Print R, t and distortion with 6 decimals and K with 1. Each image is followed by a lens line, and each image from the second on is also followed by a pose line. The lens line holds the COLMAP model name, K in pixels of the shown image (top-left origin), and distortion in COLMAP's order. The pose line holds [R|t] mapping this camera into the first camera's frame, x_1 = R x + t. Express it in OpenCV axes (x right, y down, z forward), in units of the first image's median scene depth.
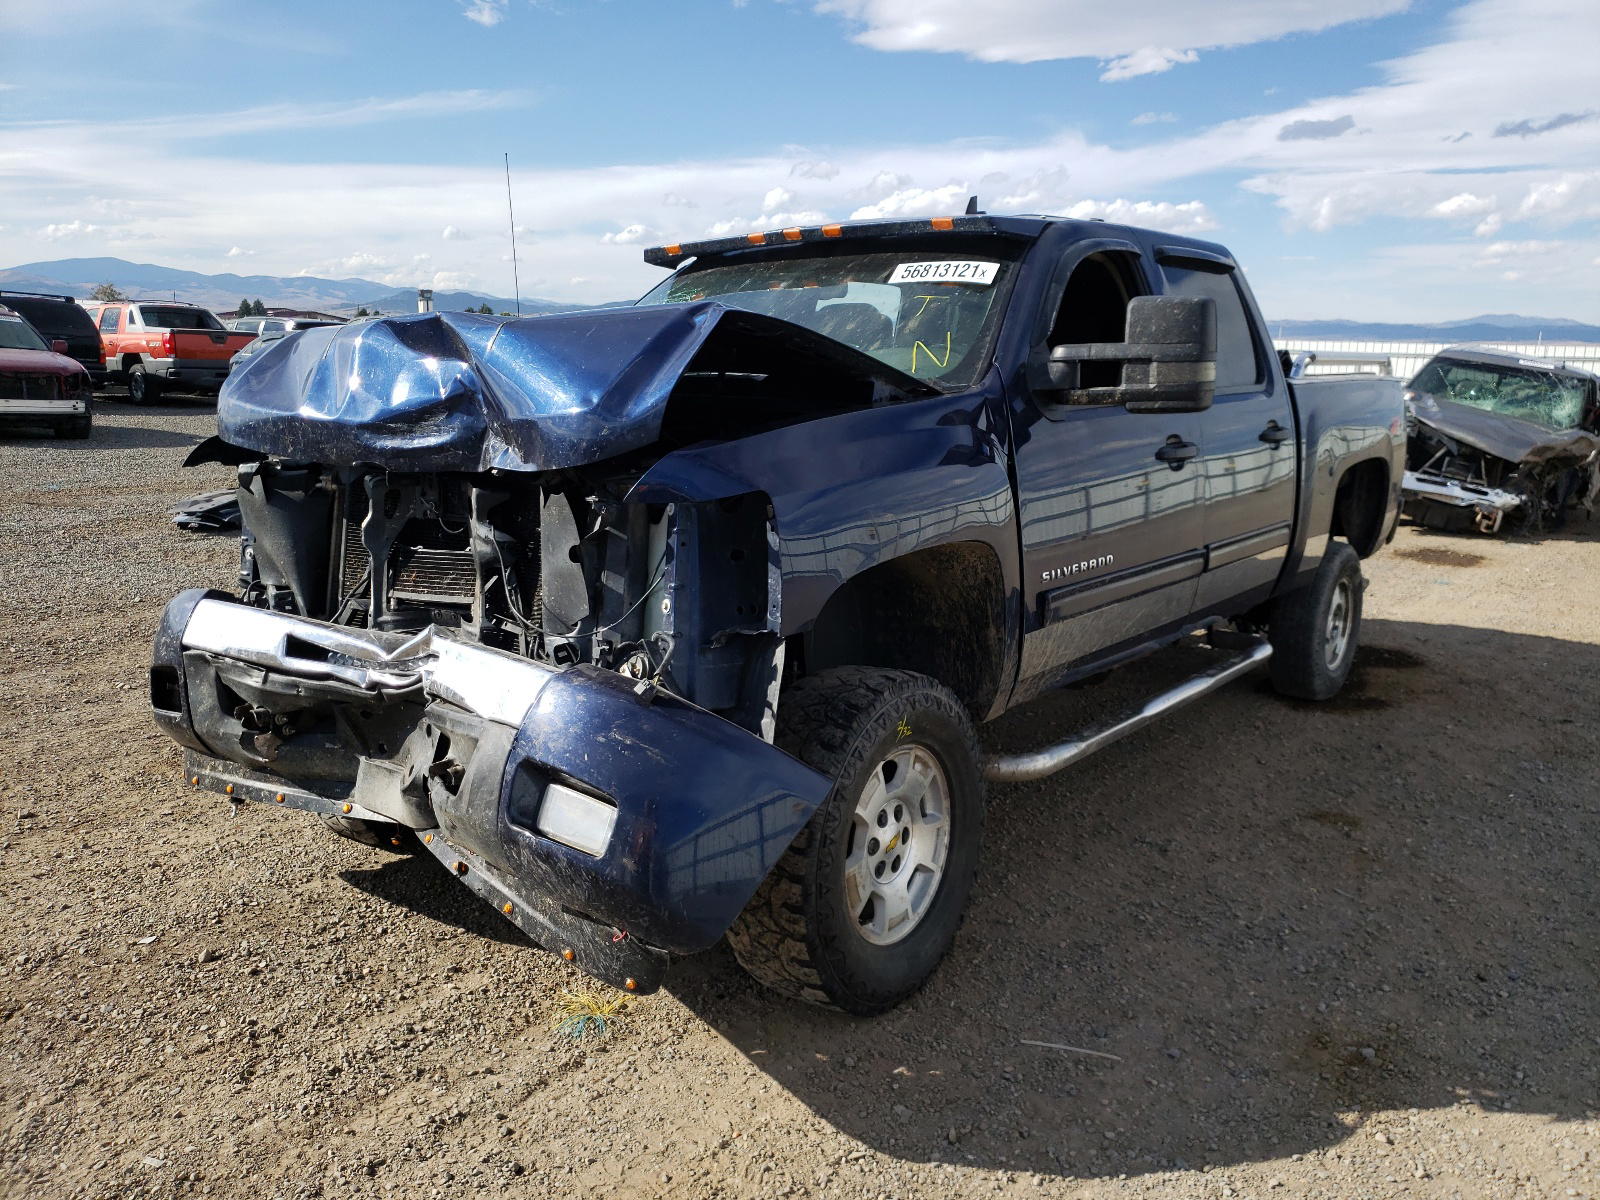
lens RADIAL K [[1227.9, 0, 820.8], [0, 1227.9, 604.4], [0, 0, 1]] dist [0.053967, 0.001081]
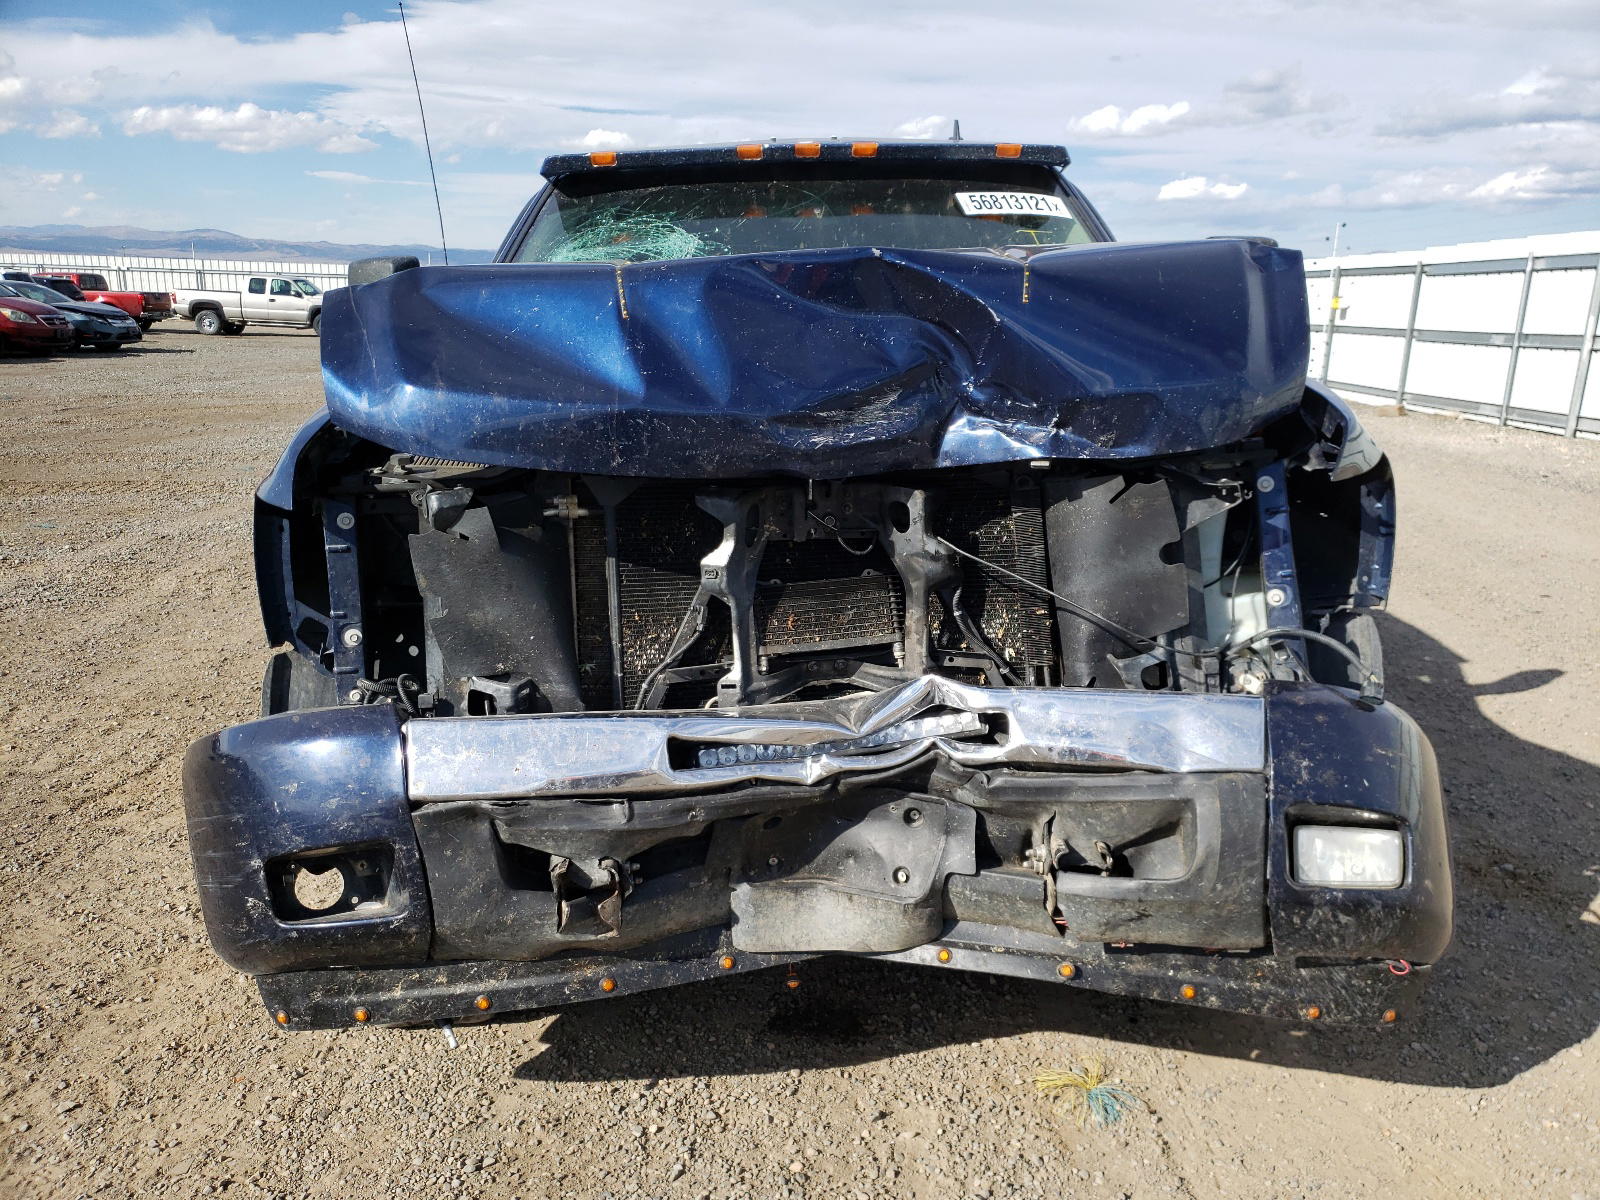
lens RADIAL K [[1227.9, 0, 820.8], [0, 1227.9, 604.4], [0, 0, 1]] dist [0.053967, 0.001081]
pose [[0.770926, -0.167952, 0.614382, -0.682861], [0.131359, 0.985795, 0.104656, -0.094770], [-0.623232, 0.000023, 0.782037, 0.386819]]
